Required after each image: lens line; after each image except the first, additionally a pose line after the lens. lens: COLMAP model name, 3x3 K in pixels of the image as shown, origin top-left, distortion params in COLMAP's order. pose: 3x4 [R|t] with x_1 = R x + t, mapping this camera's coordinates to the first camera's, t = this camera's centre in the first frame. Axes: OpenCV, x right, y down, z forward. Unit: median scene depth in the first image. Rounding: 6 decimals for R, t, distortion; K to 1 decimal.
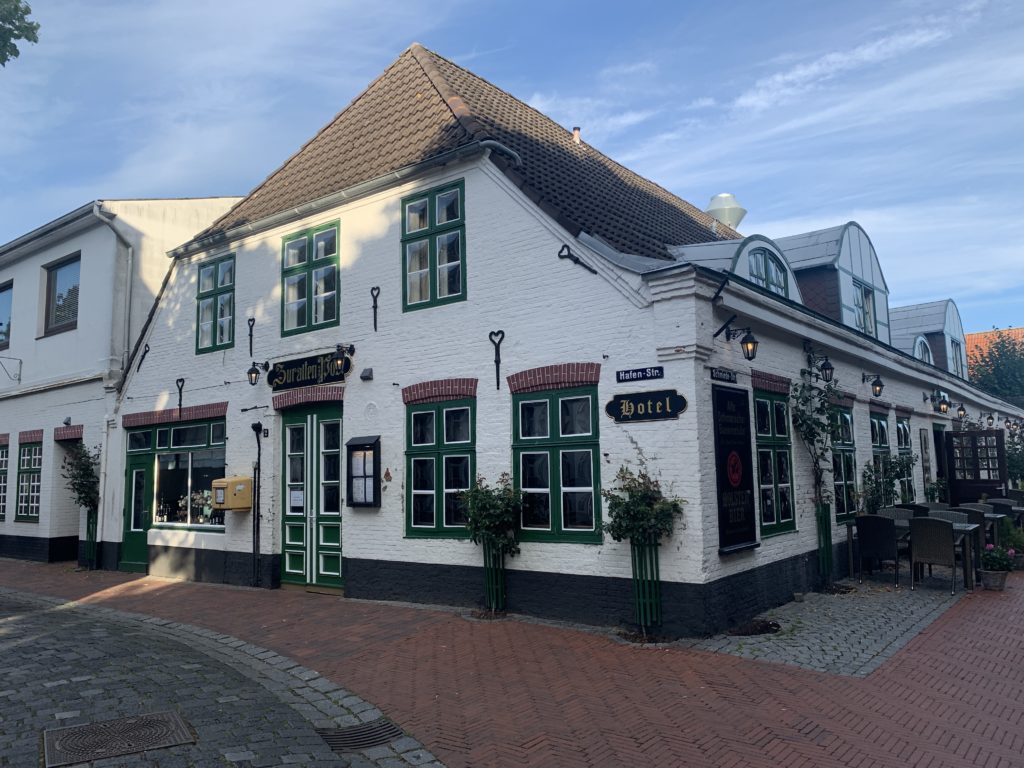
lens RADIAL K [[775.1, 0, 514.6], [0, 775.1, 383.9], [0, 0, 1]] dist [0.070416, -0.012618]
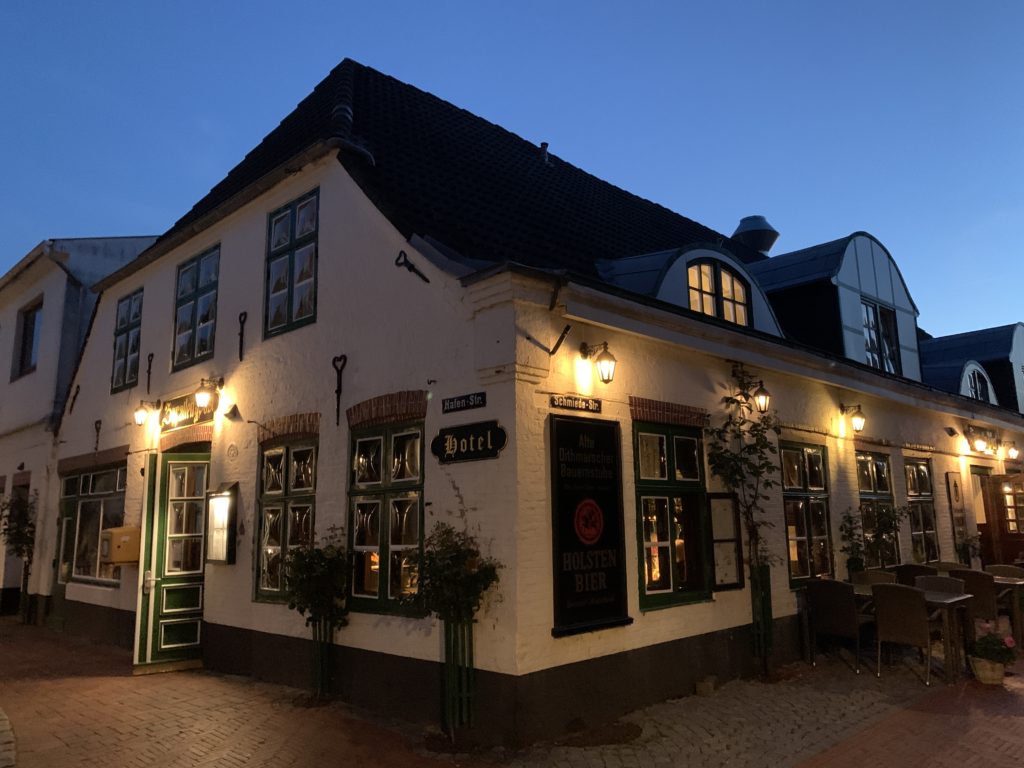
lens RADIAL K [[775.1, 0, 510.0], [0, 775.1, 378.6], [0, 0, 1]] dist [0.070416, -0.012618]
pose [[0.992432, -0.017613, -0.121526, 0.284098], [0.009932, 0.997931, -0.063528, 0.013248], [0.122393, 0.061840, 0.990553, 0.195656]]
